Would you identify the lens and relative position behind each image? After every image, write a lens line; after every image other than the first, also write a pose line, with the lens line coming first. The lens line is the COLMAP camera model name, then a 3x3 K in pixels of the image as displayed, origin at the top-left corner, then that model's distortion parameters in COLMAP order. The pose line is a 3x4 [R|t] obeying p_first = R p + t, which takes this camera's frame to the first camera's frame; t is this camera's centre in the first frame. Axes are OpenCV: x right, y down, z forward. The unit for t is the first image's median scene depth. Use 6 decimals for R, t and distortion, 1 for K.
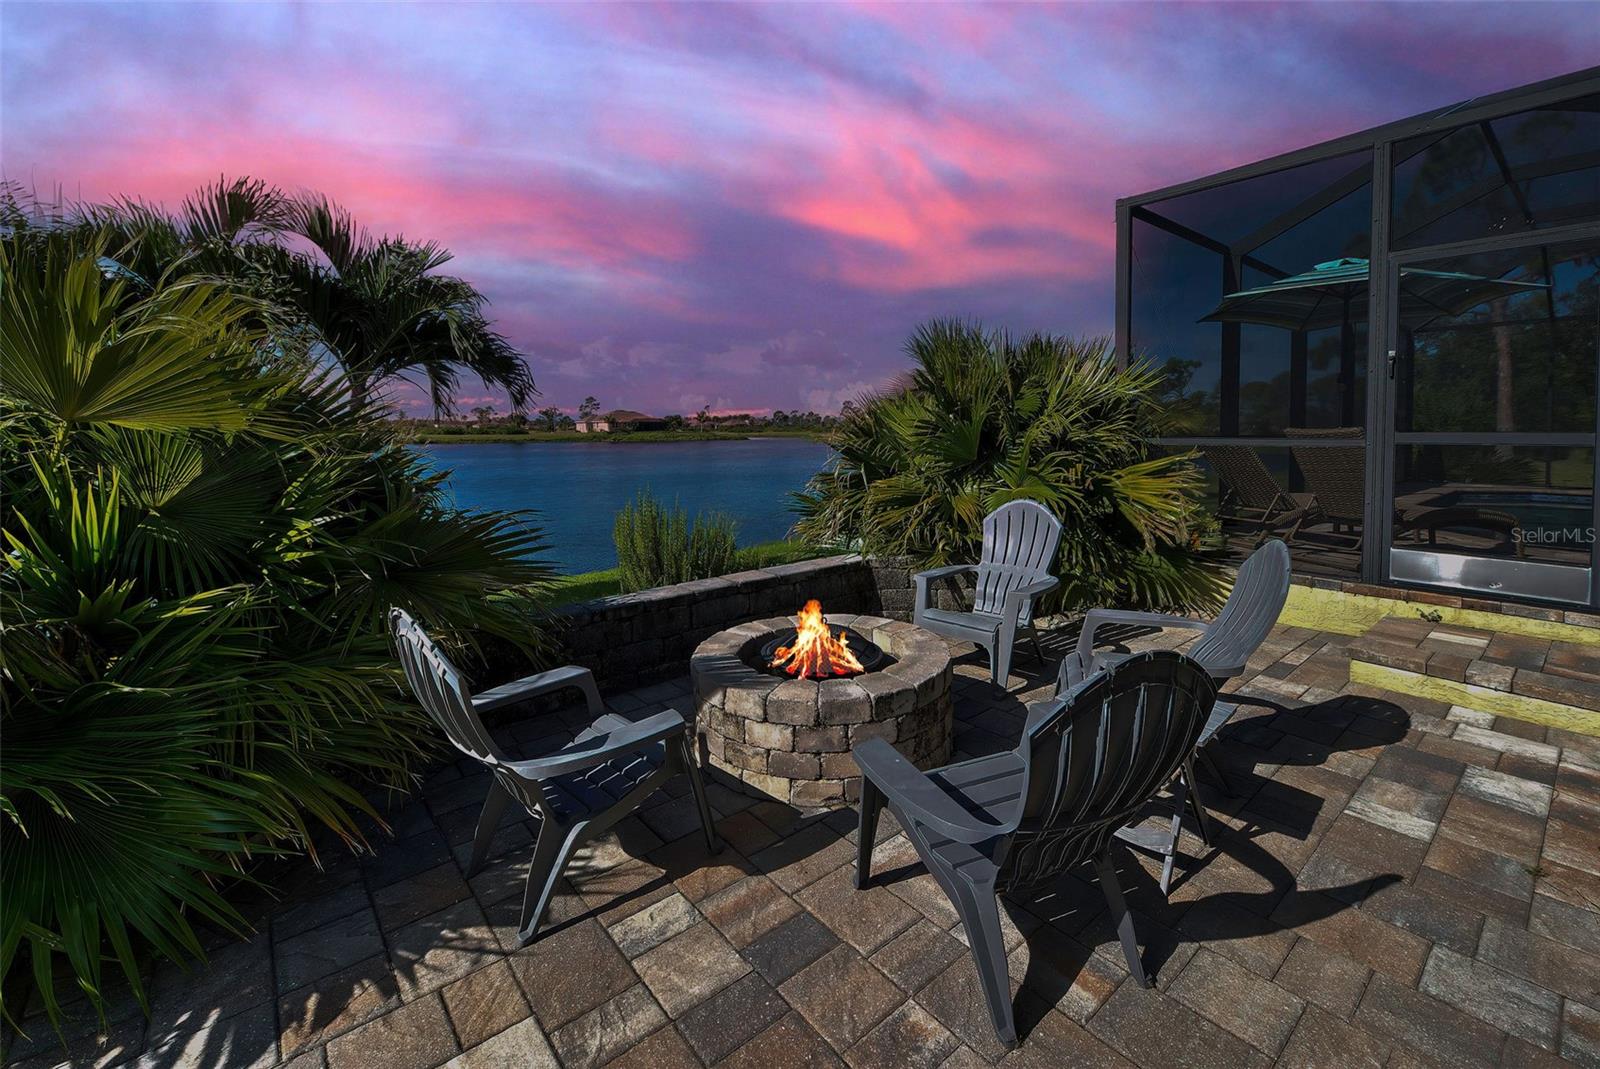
lens RADIAL K [[672.6, 0, 812.2], [0, 672.6, 462.9], [0, 0, 1]] dist [0.004645, -0.001850]
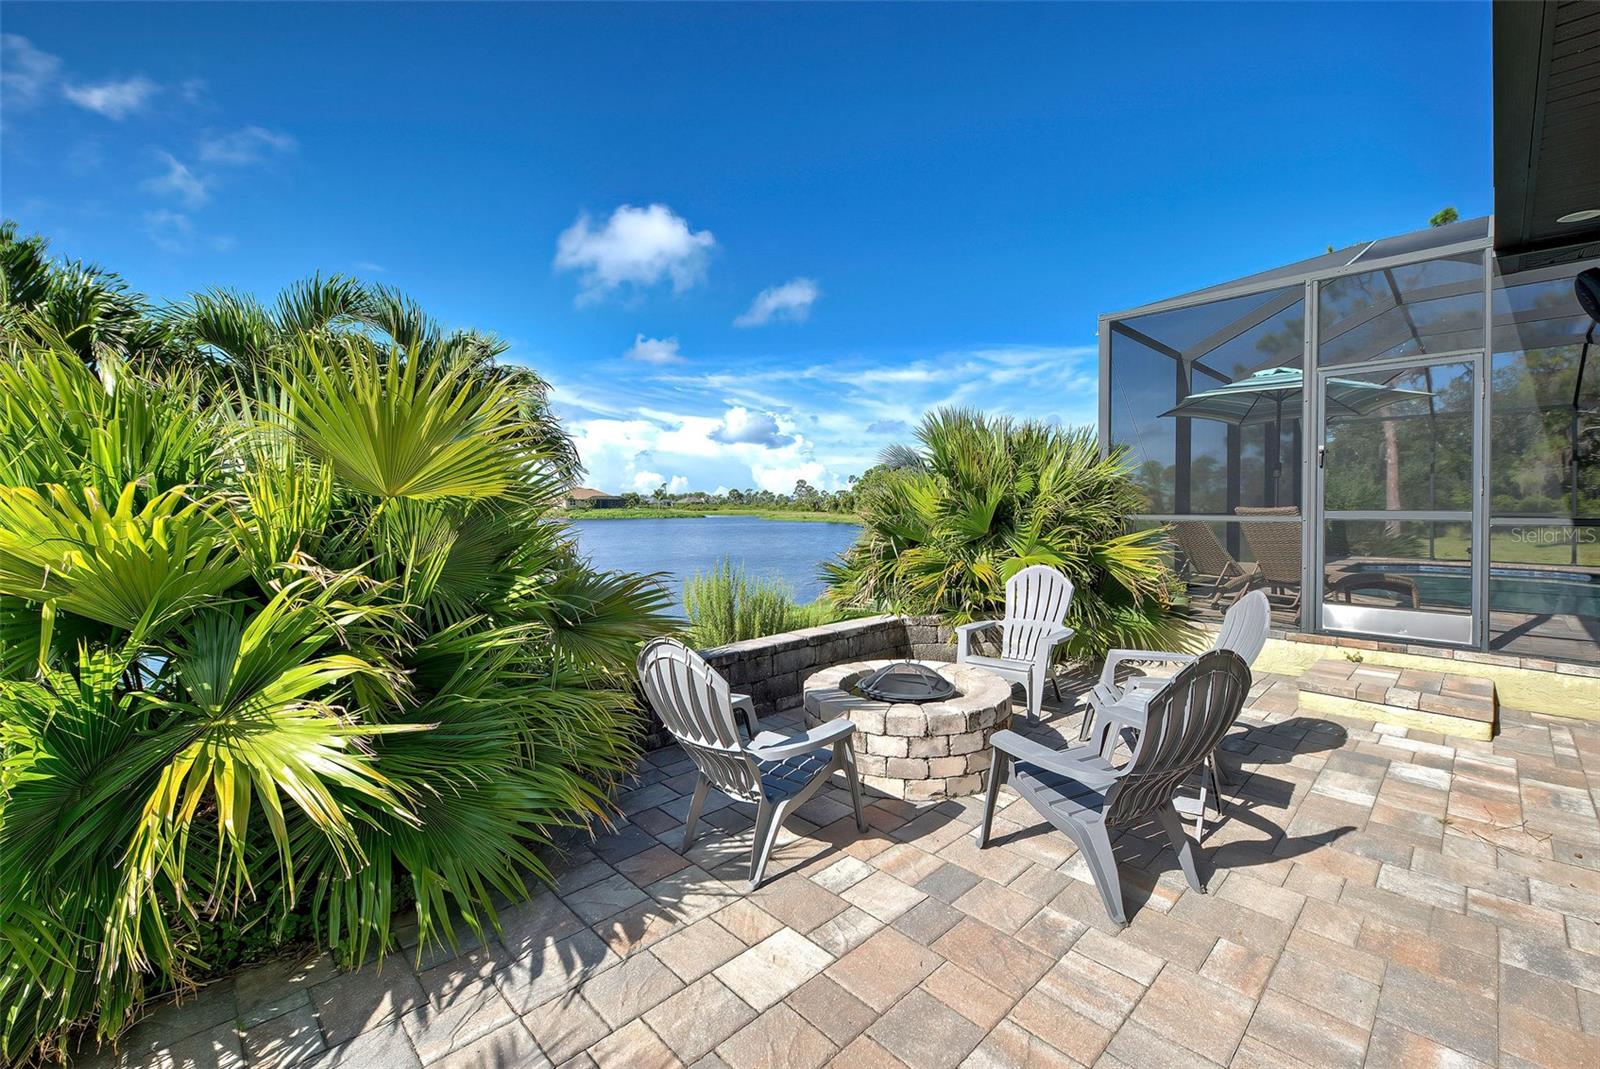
lens RADIAL K [[672.6, 0, 808.7], [0, 672.6, 524.3], [0, 0, 1]] dist [0.004645, -0.001850]
pose [[0.996273, 0.001653, 0.086236, -0.281715], [0.000543, 0.999676, -0.025435, 0.016798], [-0.086250, 0.025387, 0.995950, -0.230218]]
